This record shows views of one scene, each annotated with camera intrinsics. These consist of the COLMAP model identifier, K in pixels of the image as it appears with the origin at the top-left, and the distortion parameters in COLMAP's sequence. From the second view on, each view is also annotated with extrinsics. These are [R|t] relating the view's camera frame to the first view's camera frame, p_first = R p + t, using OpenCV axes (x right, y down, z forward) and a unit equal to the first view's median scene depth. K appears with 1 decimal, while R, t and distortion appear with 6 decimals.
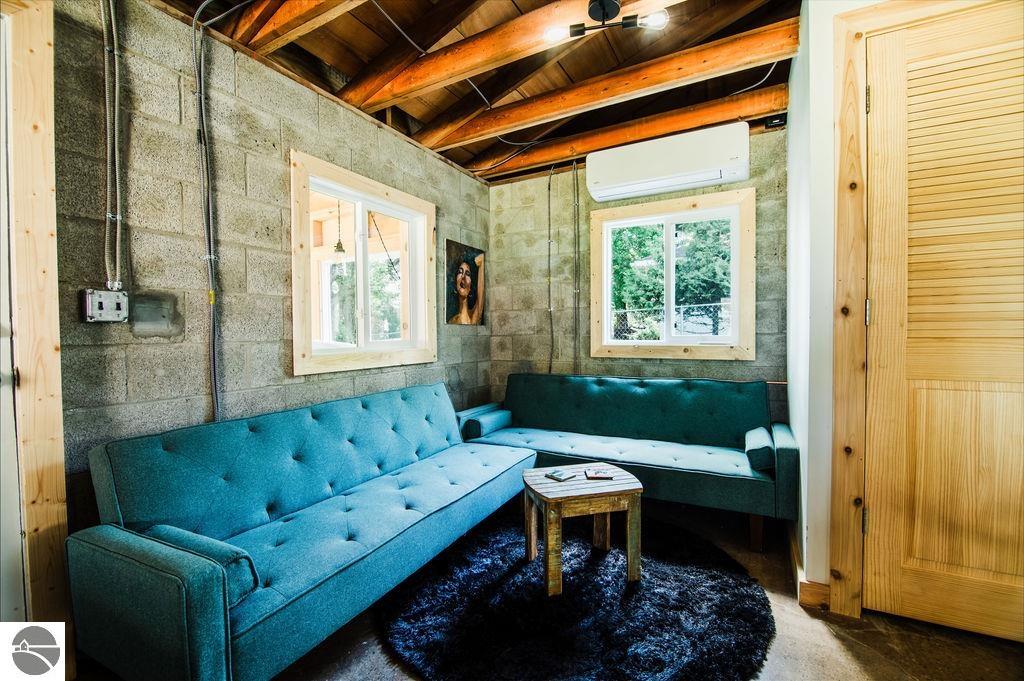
lens RADIAL K [[453.3, 0, 512.0], [0, 453.3, 340.5], [0, 0, 1]] dist [-0.013466, -0.001313]
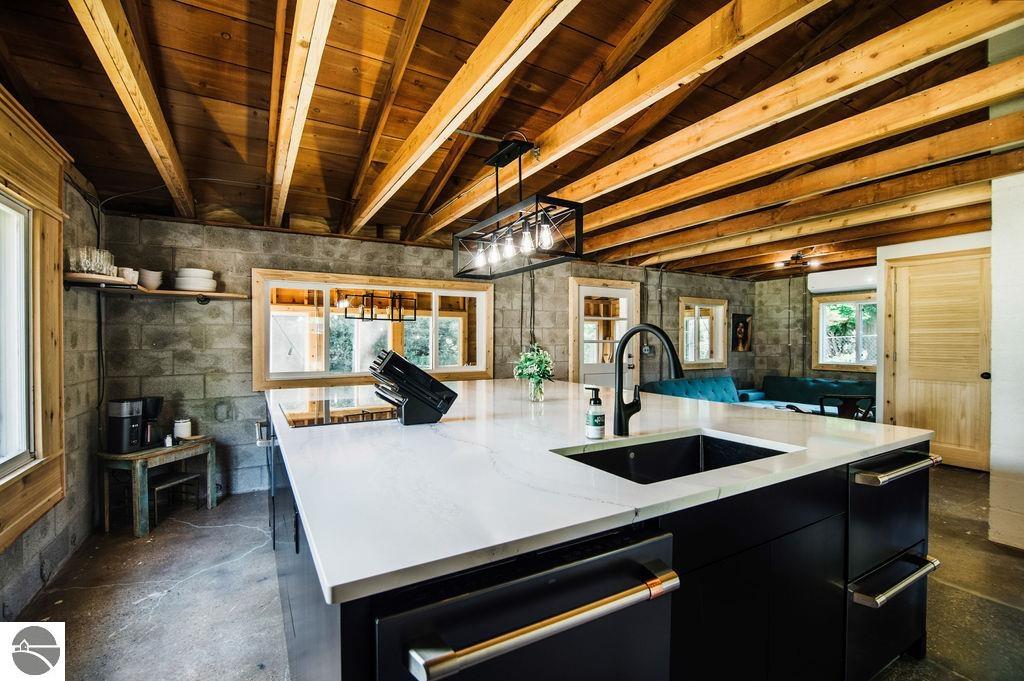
lens RADIAL K [[444.0, 0, 492.7], [0, 444.0, 345.2], [0, 0, 1]] dist [0.001989, 0.000143]
pose [[0.832745, 0.013634, -0.553488, 0.082518], [-0.017573, 0.999844, -0.001810, -0.040757], [0.553377, 0.011234, 0.832855, -1.409597]]
